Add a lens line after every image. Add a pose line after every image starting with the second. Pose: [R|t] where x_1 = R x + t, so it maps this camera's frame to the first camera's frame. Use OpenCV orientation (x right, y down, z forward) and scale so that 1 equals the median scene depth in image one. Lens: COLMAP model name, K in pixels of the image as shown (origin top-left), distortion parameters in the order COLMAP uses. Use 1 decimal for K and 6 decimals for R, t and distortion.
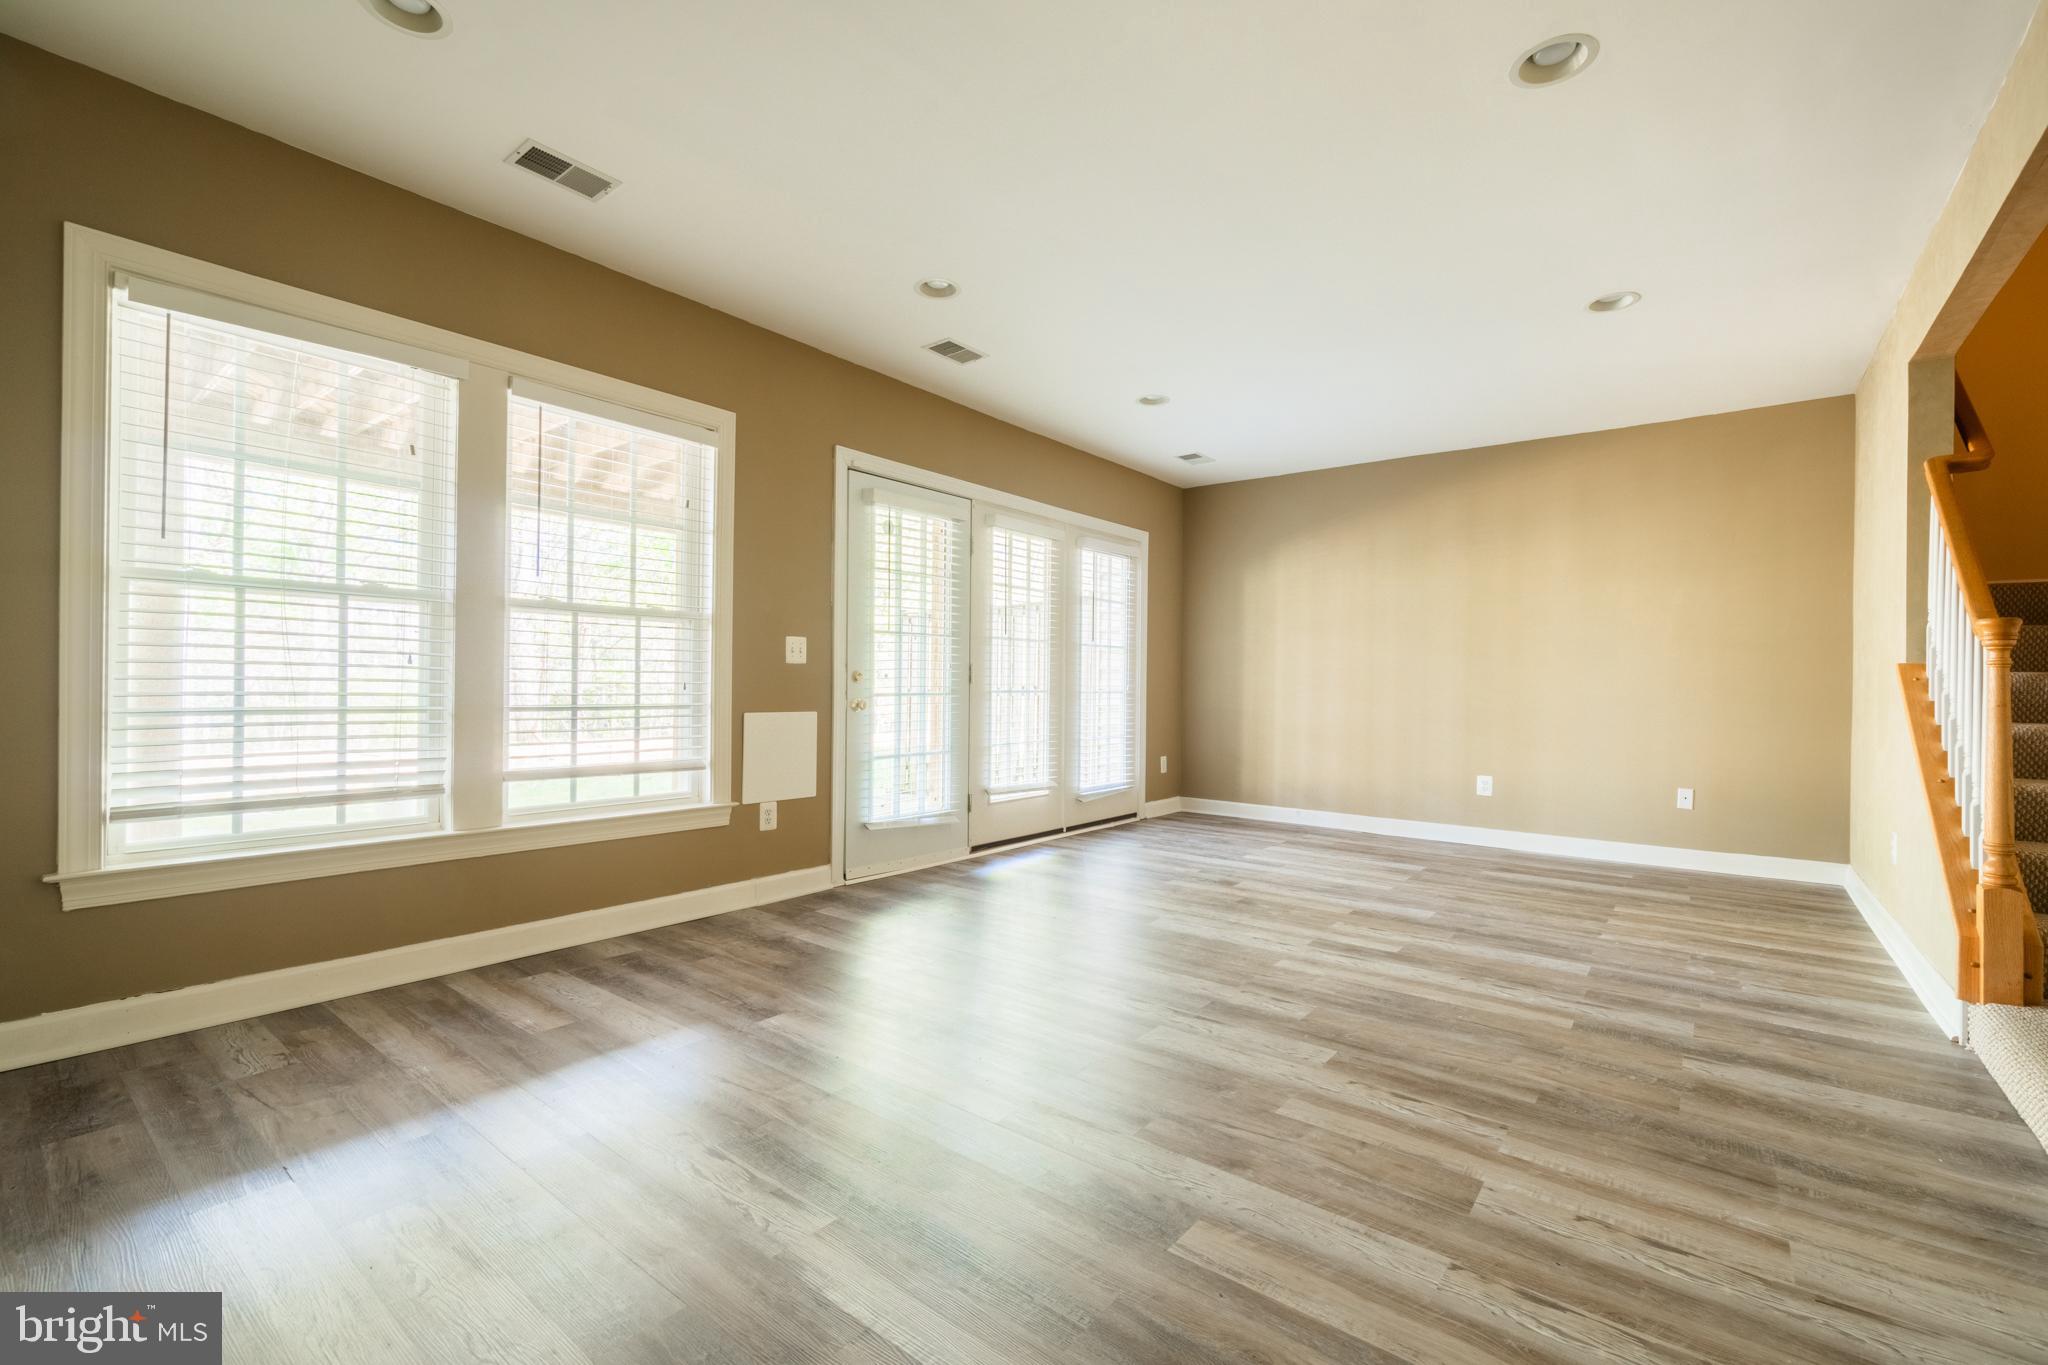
lens RADIAL K [[875.1, 0, 1016.4], [0, 875.1, 683.4], [0, 0, 1]] dist [-0.000281, 0.000005]
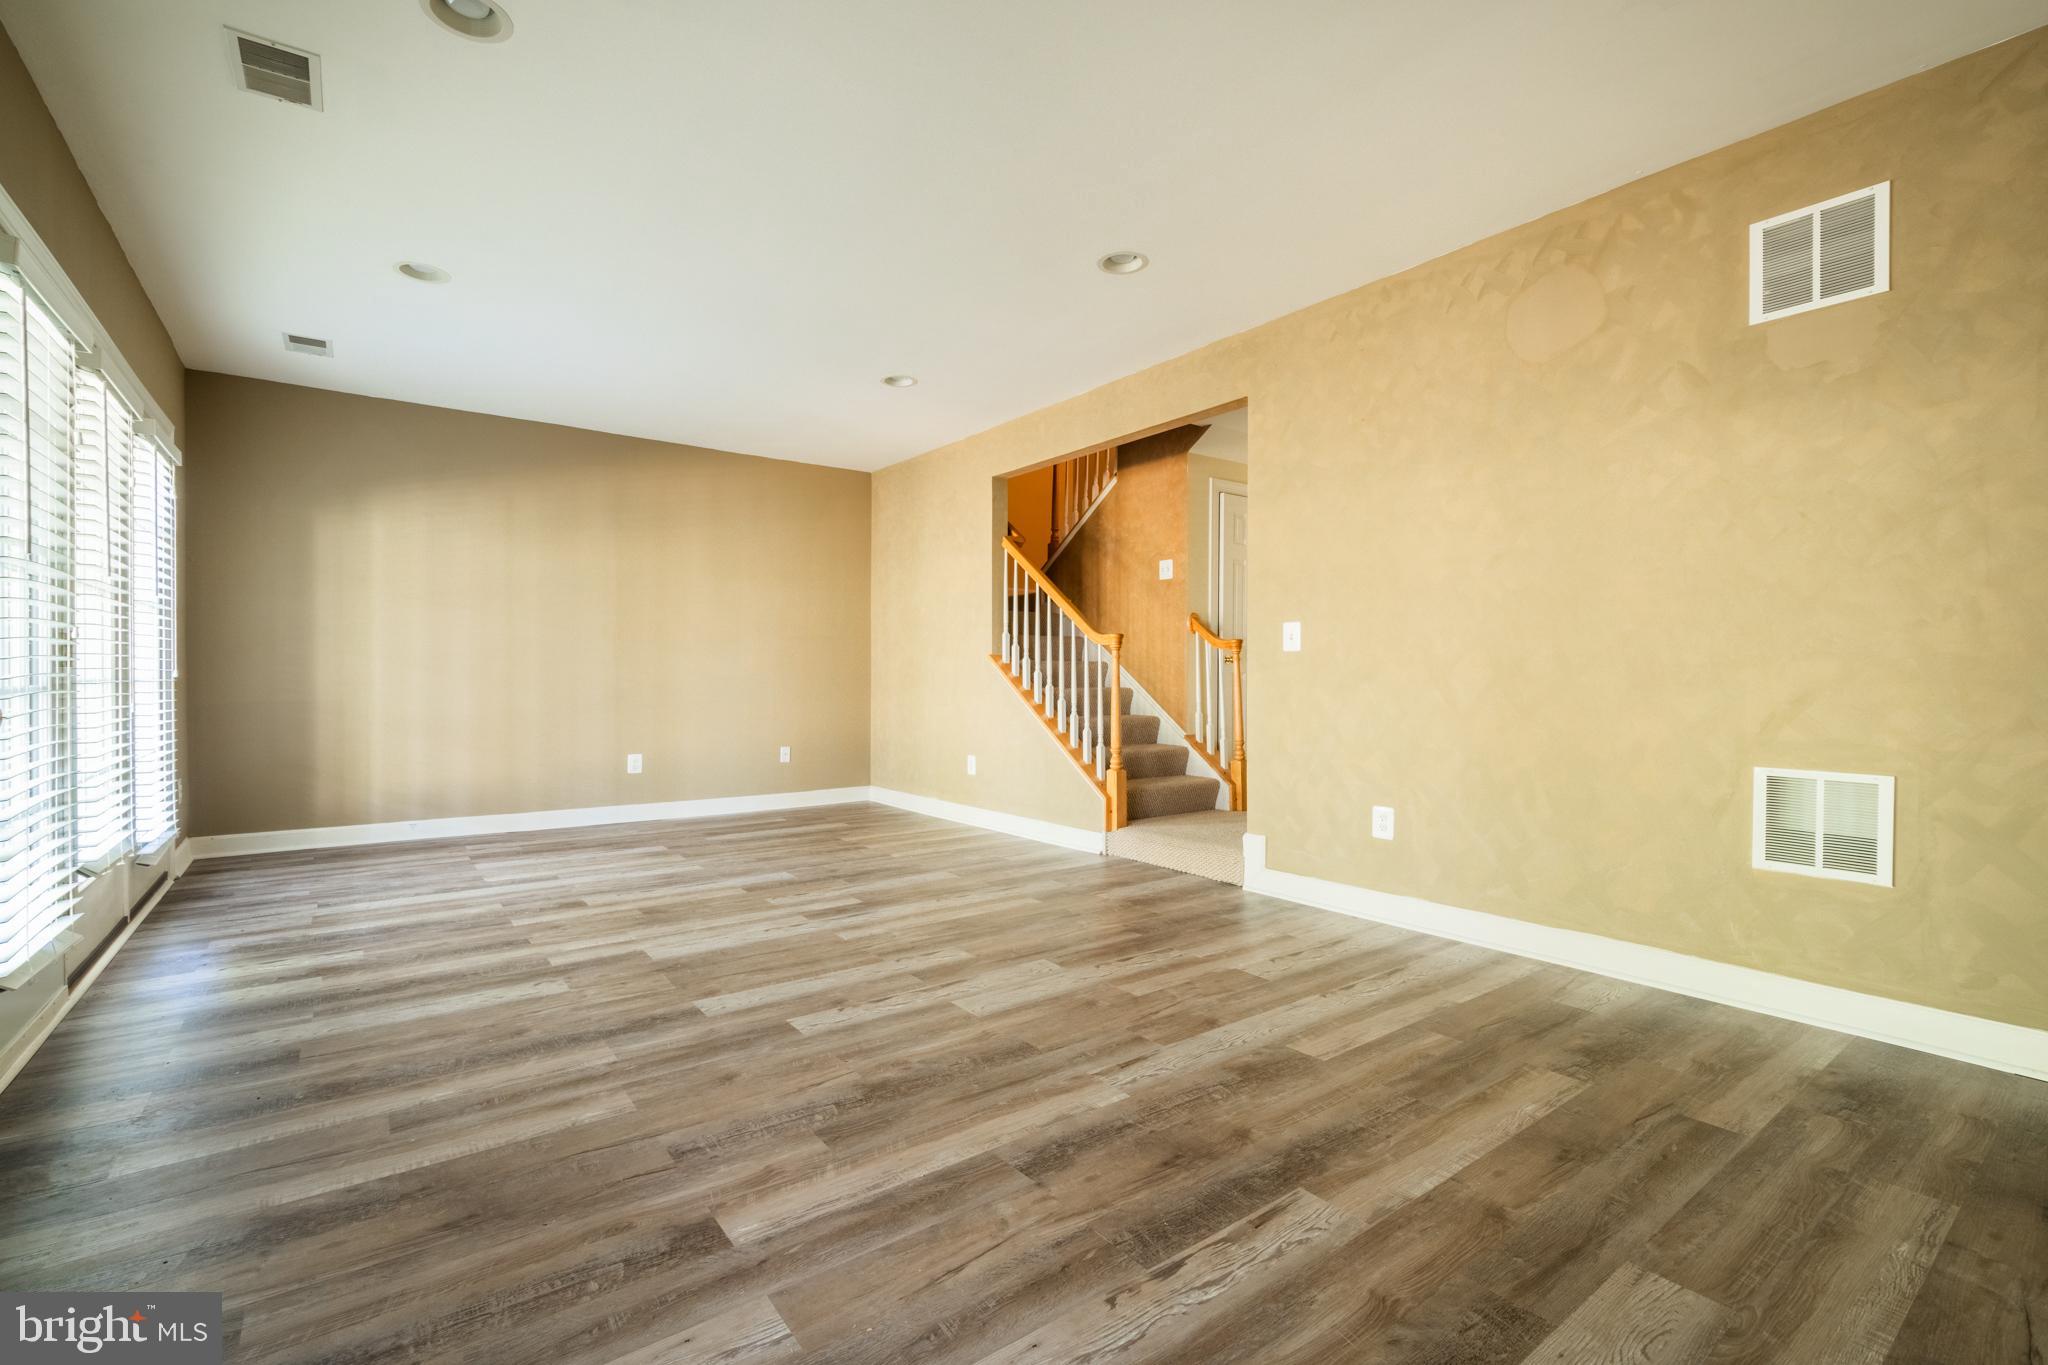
lens RADIAL K [[875.1, 0, 1016.4], [0, 875.1, 683.4], [0, 0, 1]] dist [-0.000281, 0.000005]
pose [[0.272030, -0.020803, 0.962064, -0.713272], [-0.001183, 0.999758, 0.021953, -0.004893], [-0.962288, -0.007110, 0.271939, 0.582267]]
